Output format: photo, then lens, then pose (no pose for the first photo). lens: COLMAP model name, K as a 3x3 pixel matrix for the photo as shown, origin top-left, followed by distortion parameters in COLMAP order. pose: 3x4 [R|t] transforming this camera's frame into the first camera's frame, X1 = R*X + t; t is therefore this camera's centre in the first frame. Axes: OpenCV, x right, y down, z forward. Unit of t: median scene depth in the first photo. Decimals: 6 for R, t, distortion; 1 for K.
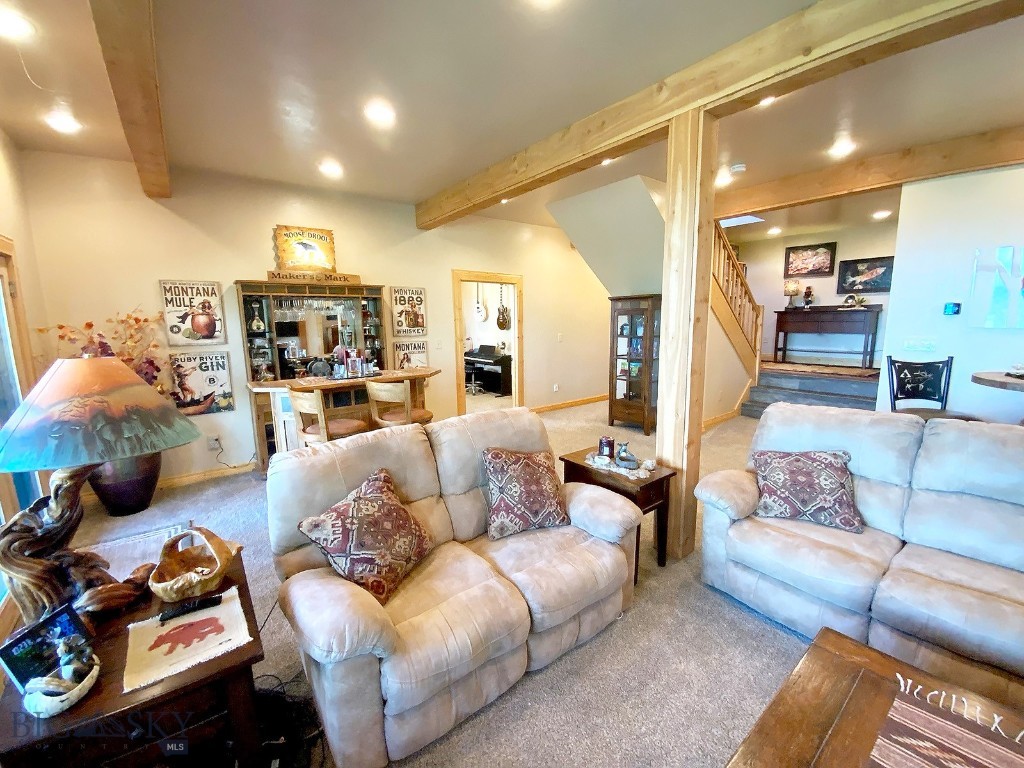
lens RADIAL K [[420.0, 0, 516.7], [0, 420.0, 387.6], [0, 0, 1]] dist [-0.000055, 0.000035]
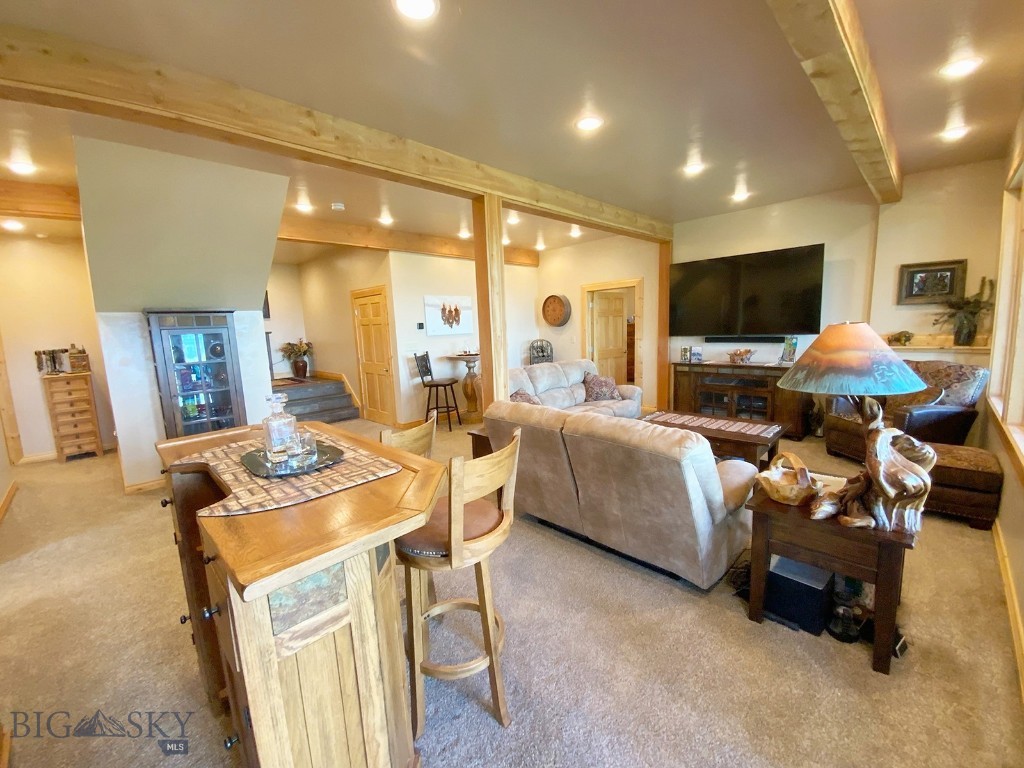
lens RADIAL K [[420.0, 0, 516.7], [0, 420.0, 387.6], [0, 0, 1]] dist [-0.000055, 0.000035]
pose [[-0.122079, -0.118947, 0.985367, -0.903944], [0.207005, 0.967908, 0.142486, -0.106086], [-0.970693, 0.221370, -0.093539, 0.868080]]
